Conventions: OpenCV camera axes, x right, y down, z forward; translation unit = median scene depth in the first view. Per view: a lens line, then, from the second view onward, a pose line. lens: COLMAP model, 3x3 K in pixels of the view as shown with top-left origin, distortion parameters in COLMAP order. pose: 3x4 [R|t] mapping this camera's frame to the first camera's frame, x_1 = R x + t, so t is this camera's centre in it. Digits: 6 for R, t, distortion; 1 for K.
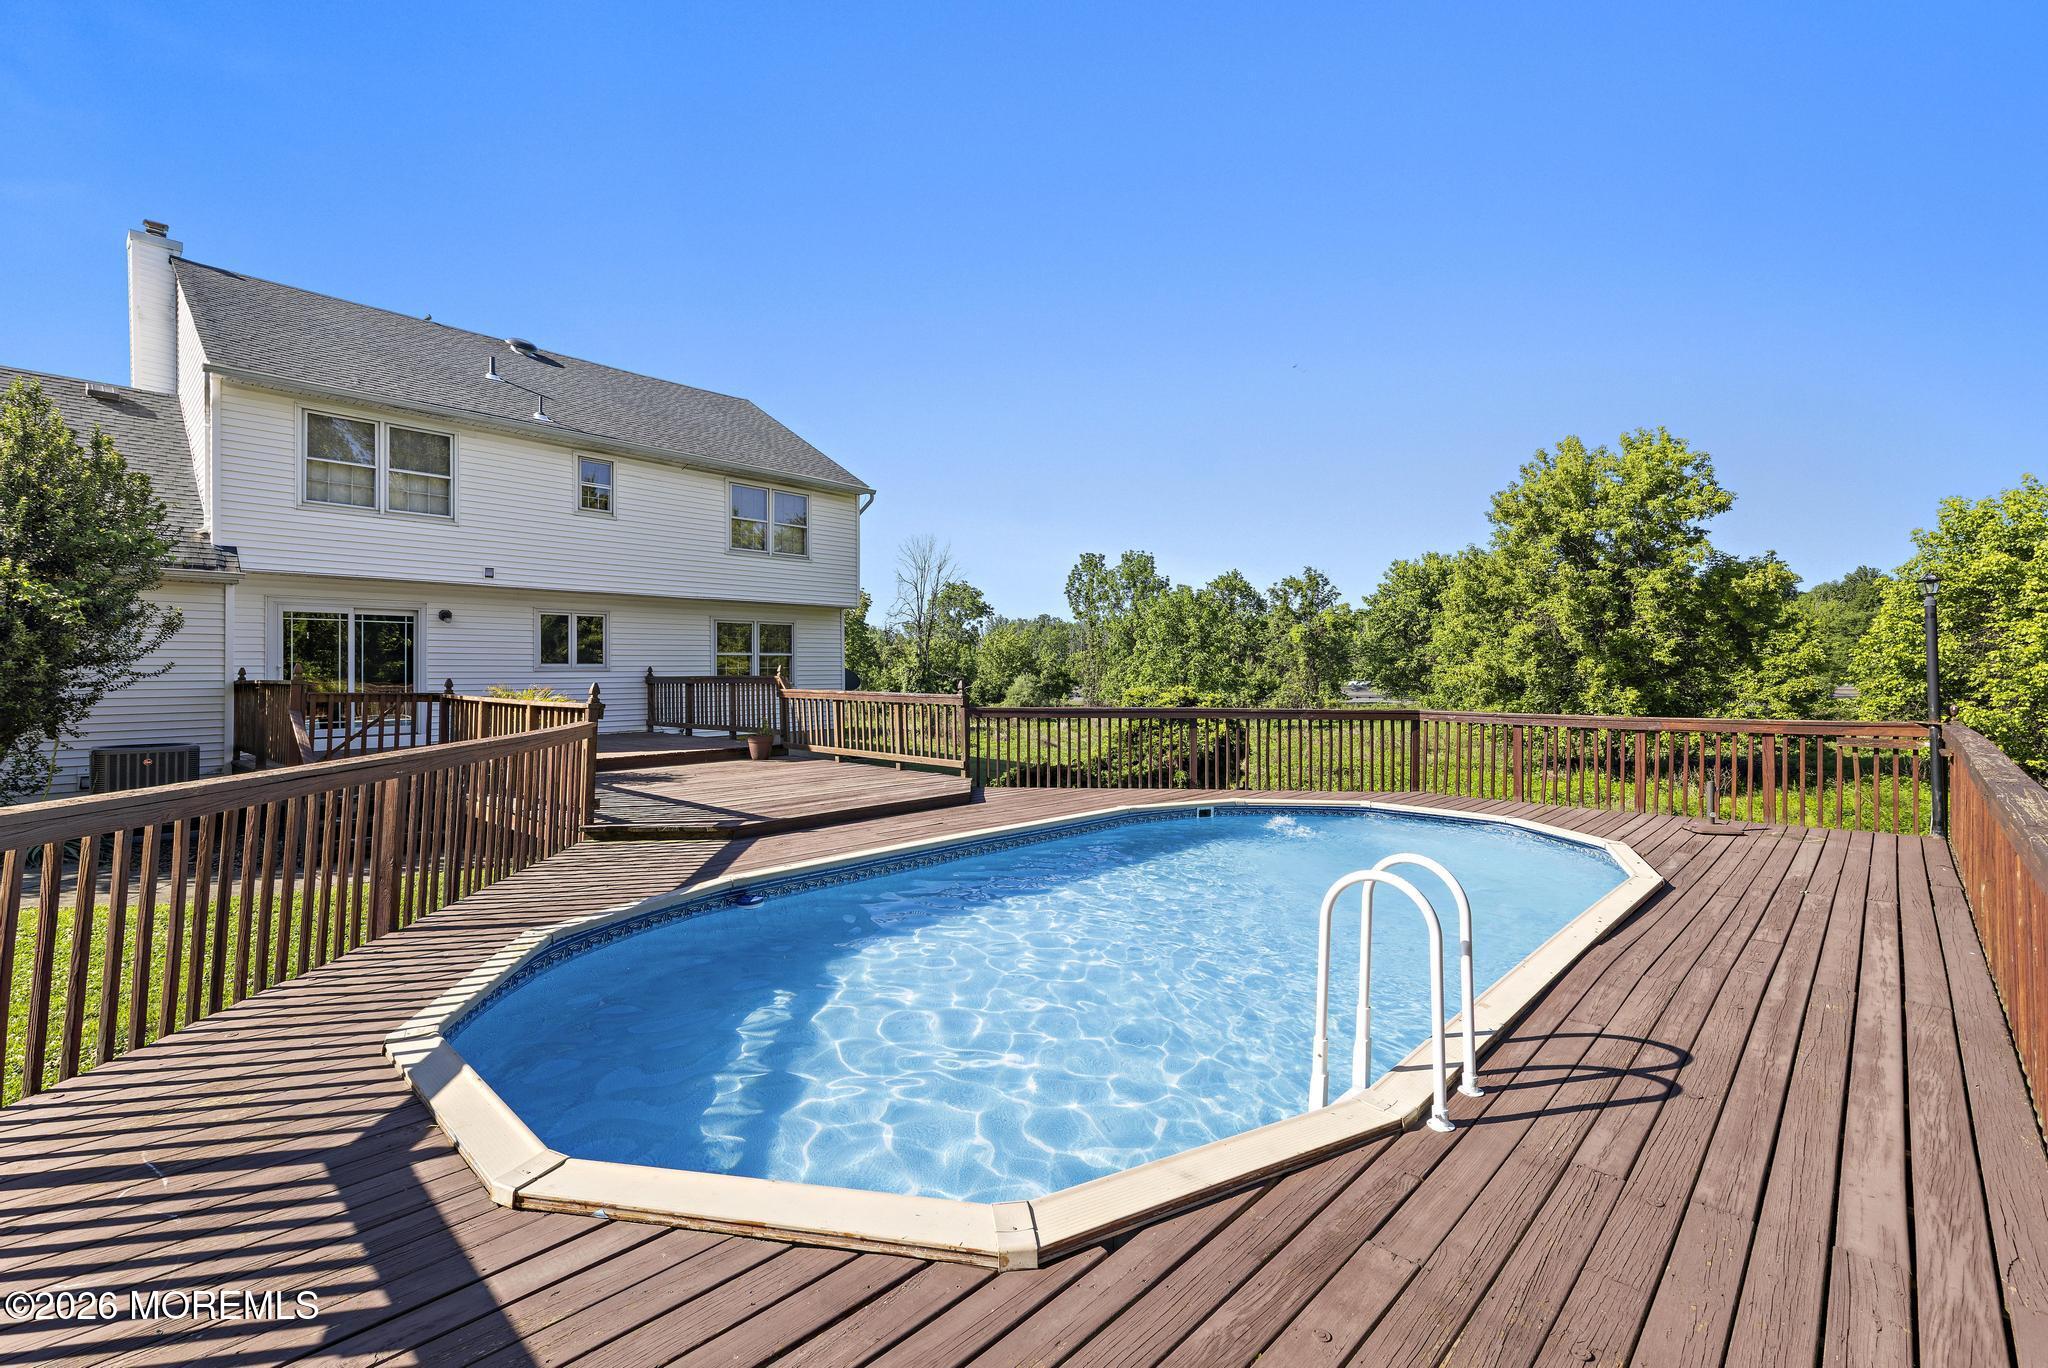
lens RADIAL K [[912.4, 0, 1024.0], [0, 912.4, 684.0], [0, 0, 1]] dist [0.000713, 0.000036]
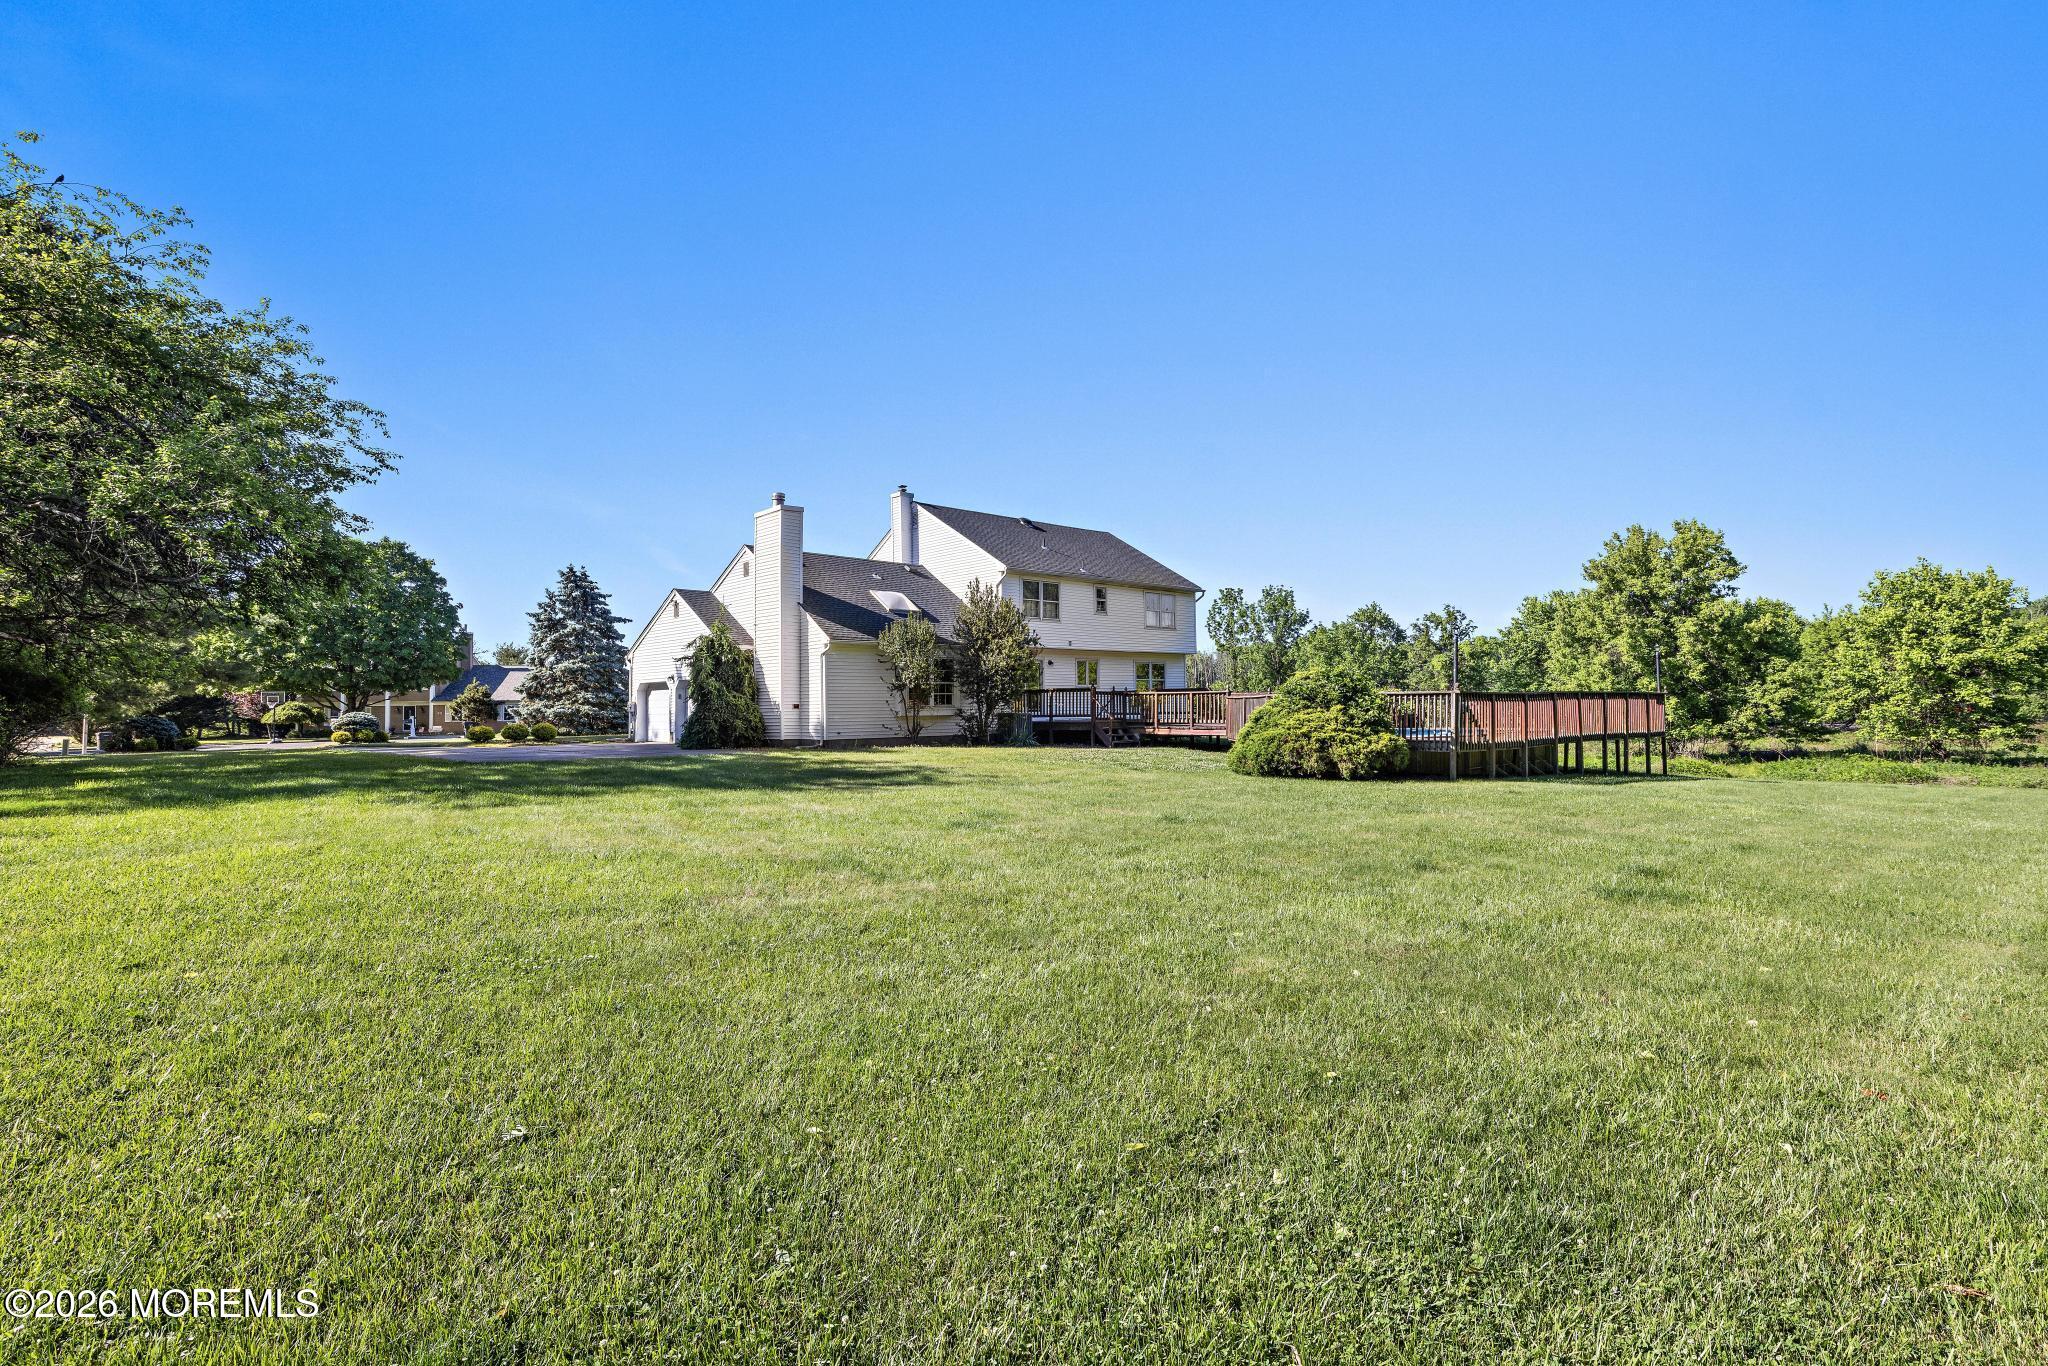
lens RADIAL K [[1018.9, 0, 1024.0], [0, 1018.9, 683.0], [0, 0, 1]] dist [0.000350, 0.000080]
pose [[0.995731, -0.013311, -0.091336, -0.225074], [0.009733, 0.999172, -0.039507, 0.034179], [0.091786, 0.038450, 0.995036, -0.702589]]
